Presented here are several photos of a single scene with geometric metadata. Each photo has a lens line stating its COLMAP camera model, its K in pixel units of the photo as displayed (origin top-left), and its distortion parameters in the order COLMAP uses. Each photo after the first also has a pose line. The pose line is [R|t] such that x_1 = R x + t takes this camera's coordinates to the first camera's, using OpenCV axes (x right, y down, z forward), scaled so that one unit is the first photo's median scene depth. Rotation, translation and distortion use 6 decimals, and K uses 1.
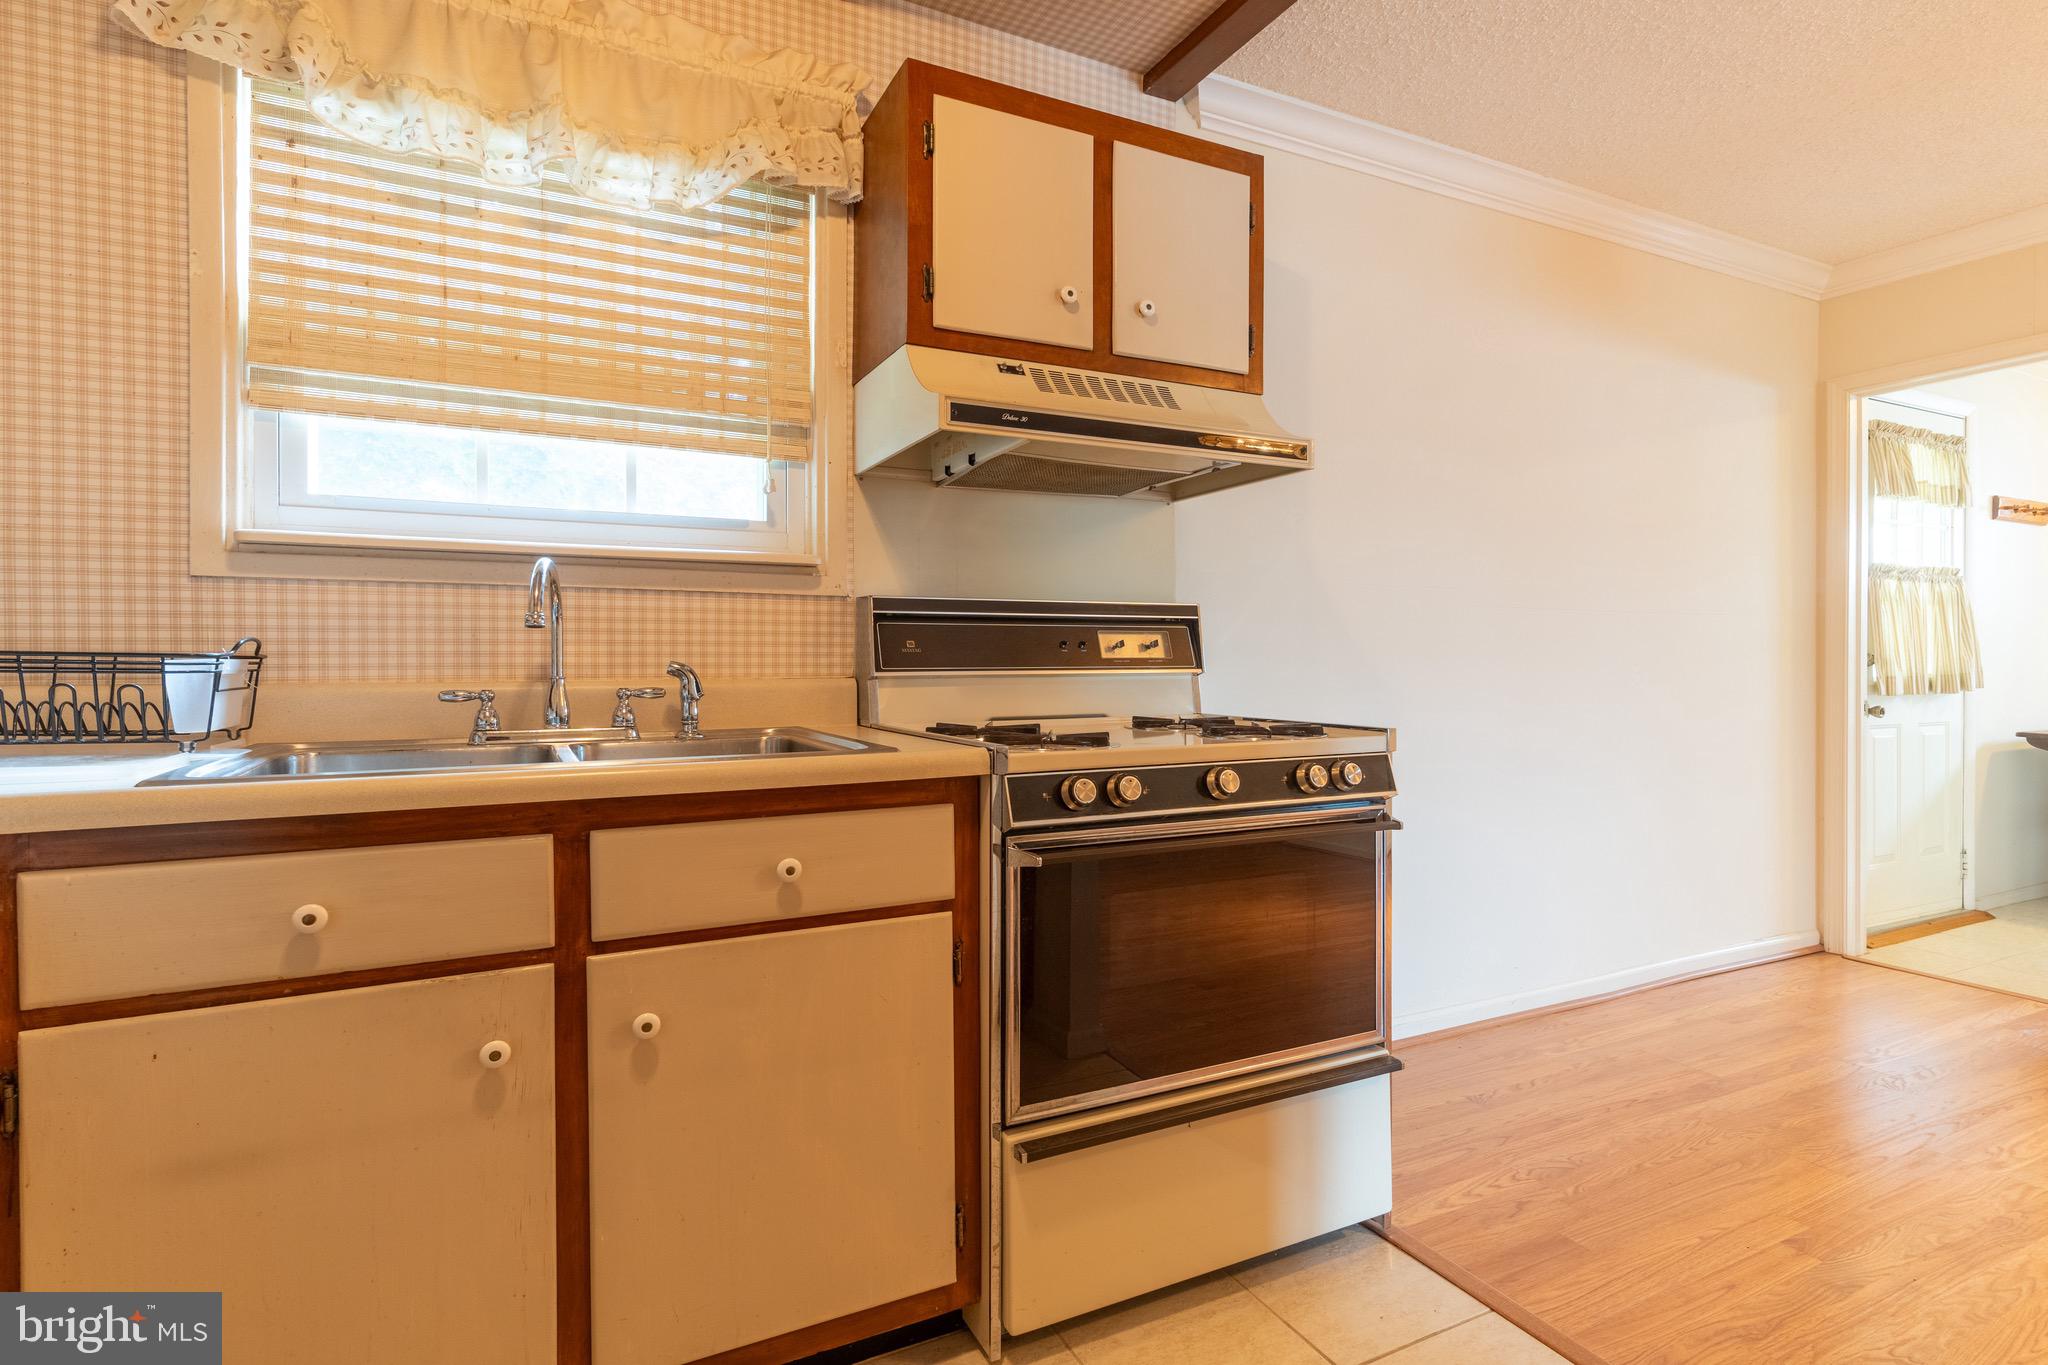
lens RADIAL K [[983.5, 0, 1016.0], [0, 983.5, 666.8], [0, 0, 1]] dist [0.001635, 0.000787]
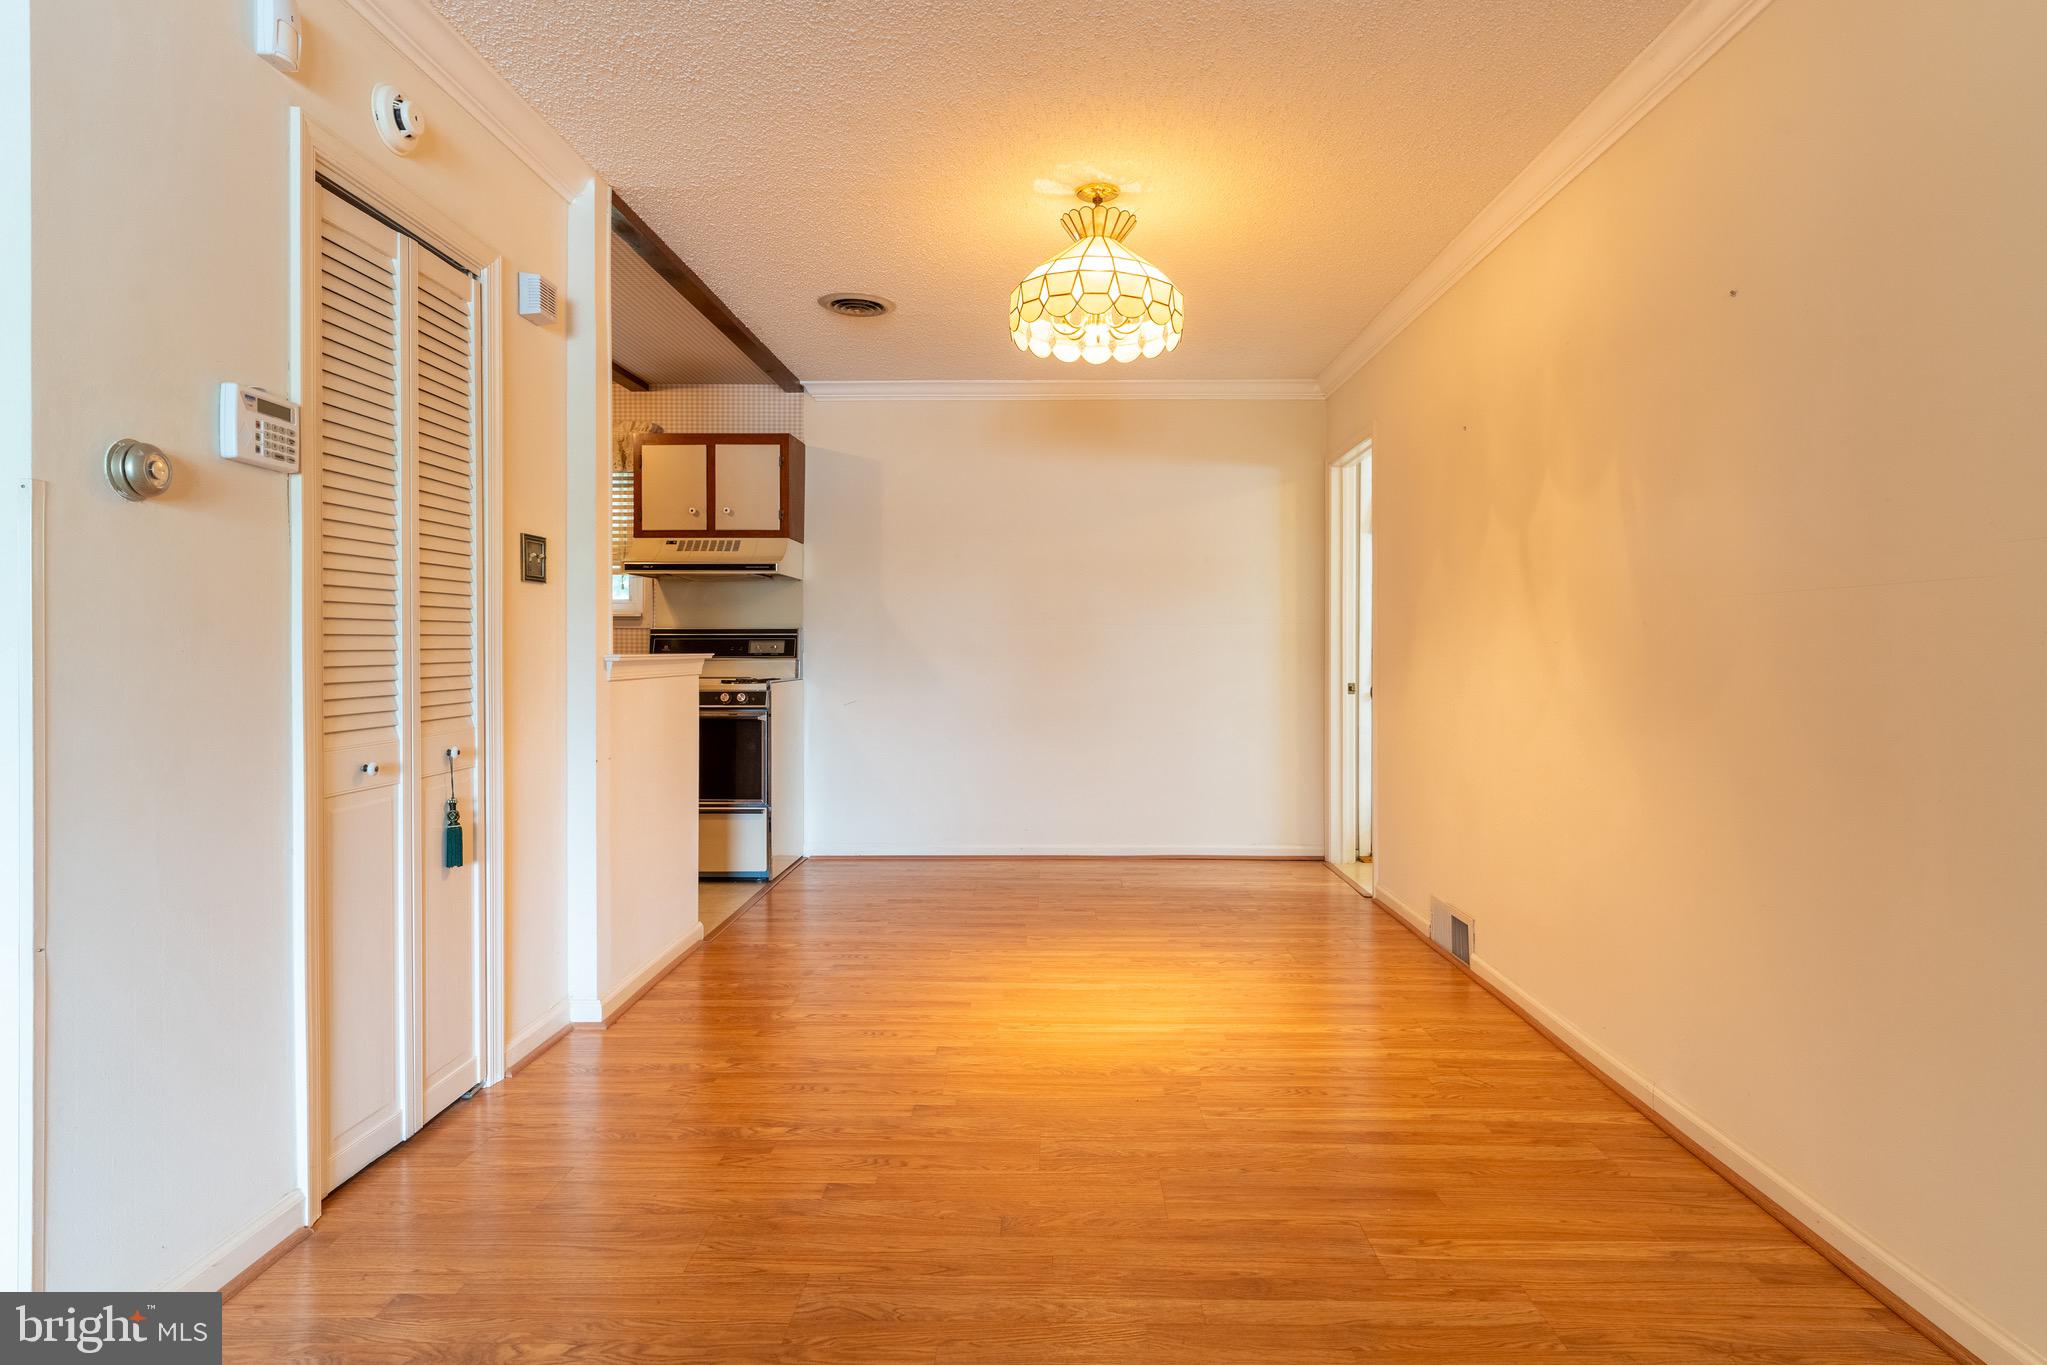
lens RADIAL K [[1126.8, 0, 1024.3], [0, 1126.8, 650.9], [0, 0, 1]] dist [-0.001598, -0.000091]
pose [[0.886857, 0.006649, -0.461997, 2.218549], [-0.009418, 0.999949, -0.003688, -0.011579], [0.461949, 0.007622, 0.886874, -1.221461]]
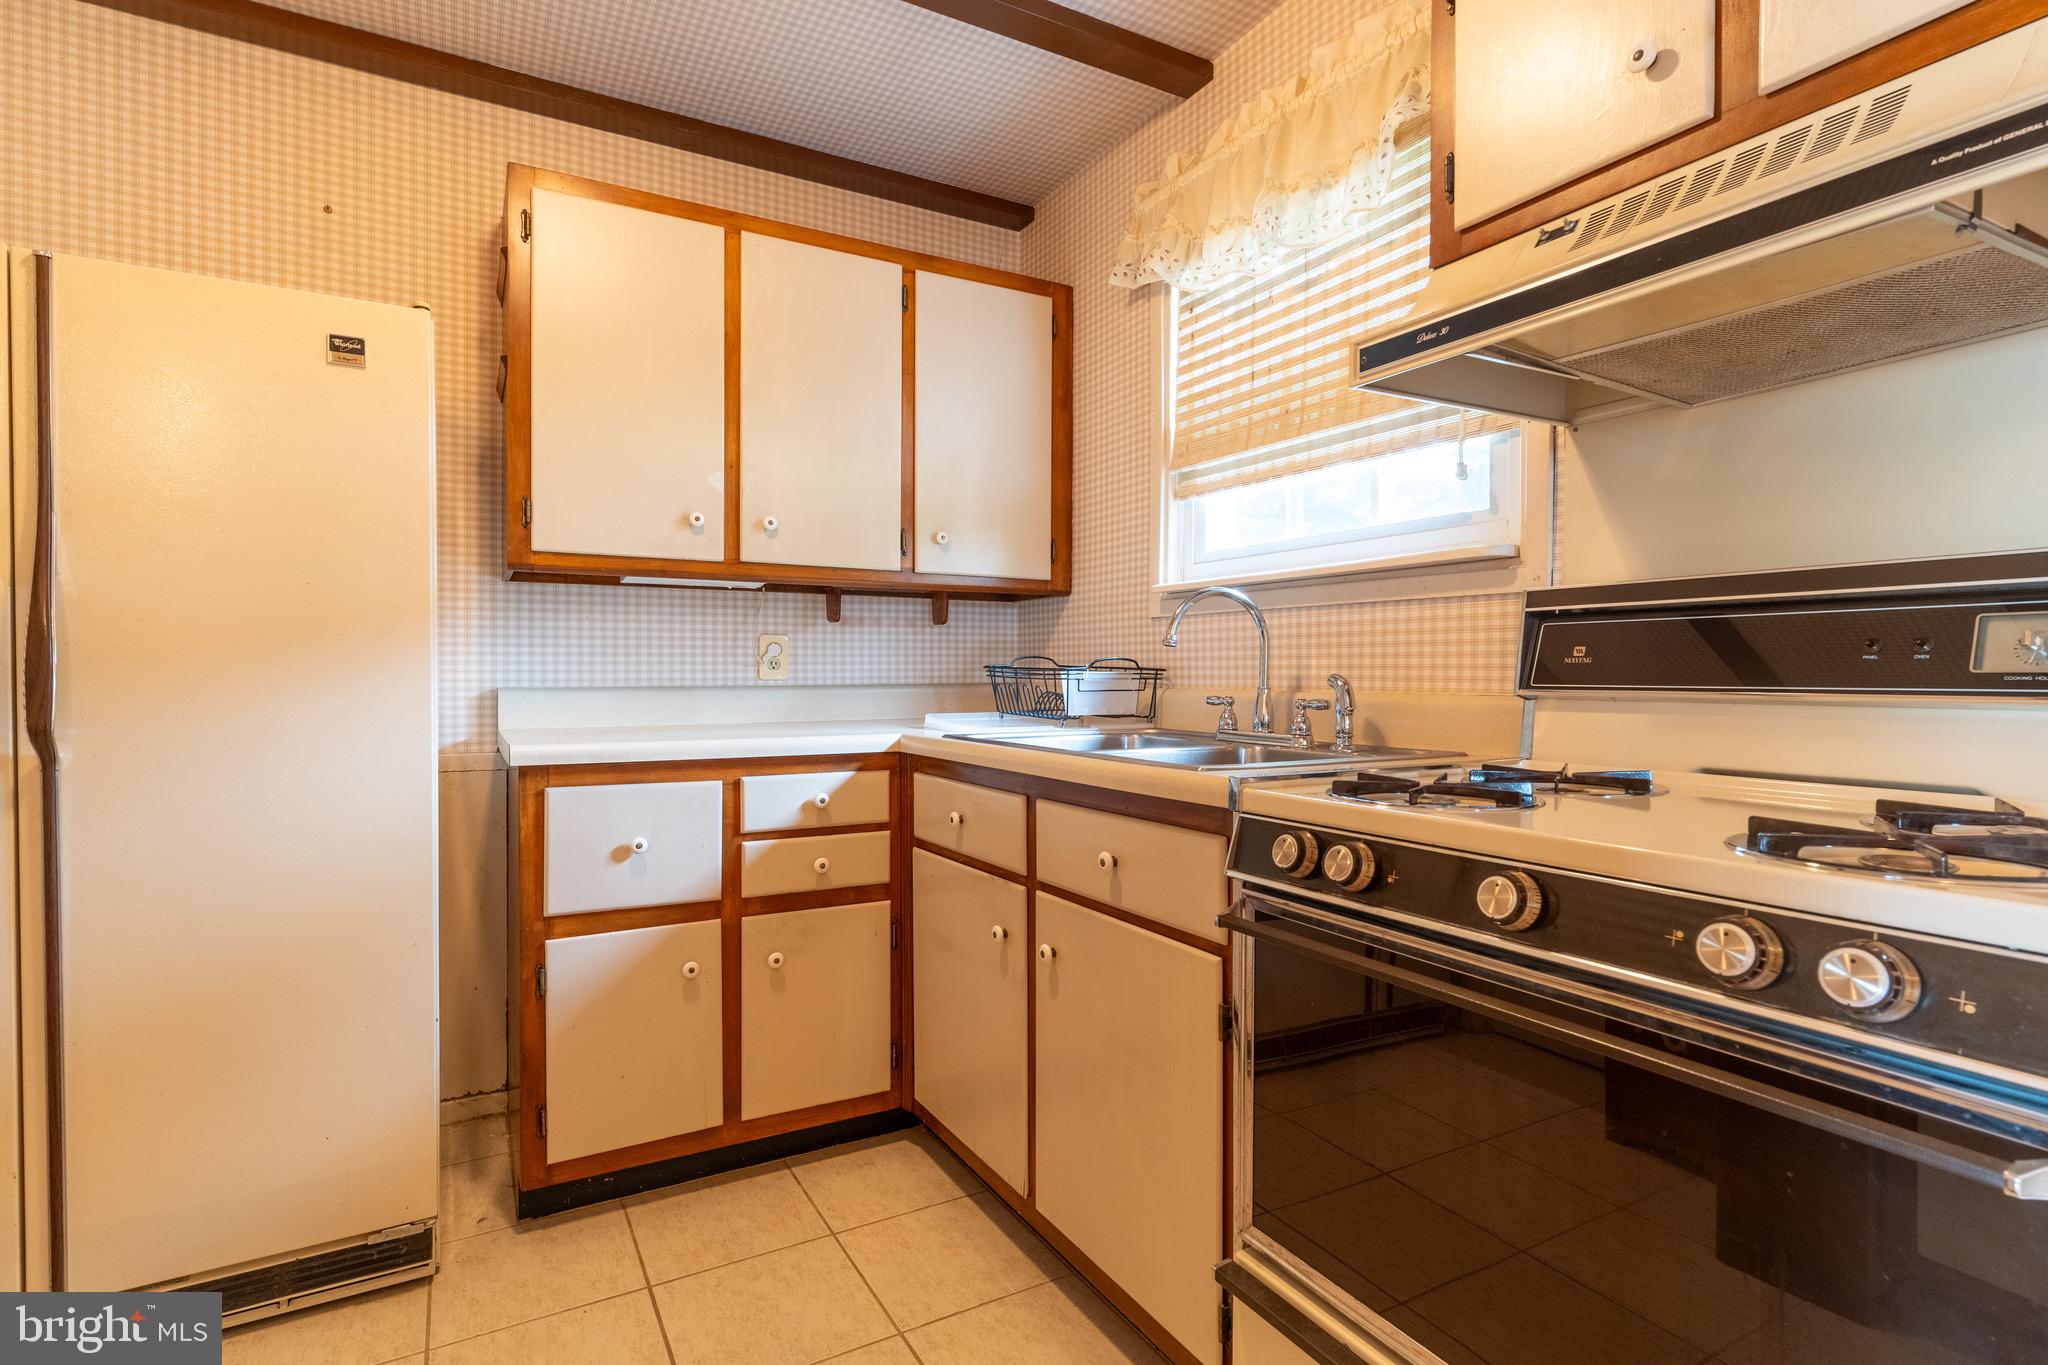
lens RADIAL K [[1015.4, 0, 1024.0], [0, 1015.4, 682.5], [0, 0, 1]] dist [0.001897, 0.000630]
pose [[0.064342, 0.013000, -0.997843, 0.656504], [-0.008669, 0.999885, 0.012467, -0.006880], [0.997890, 0.007848, 0.064447, 0.603100]]
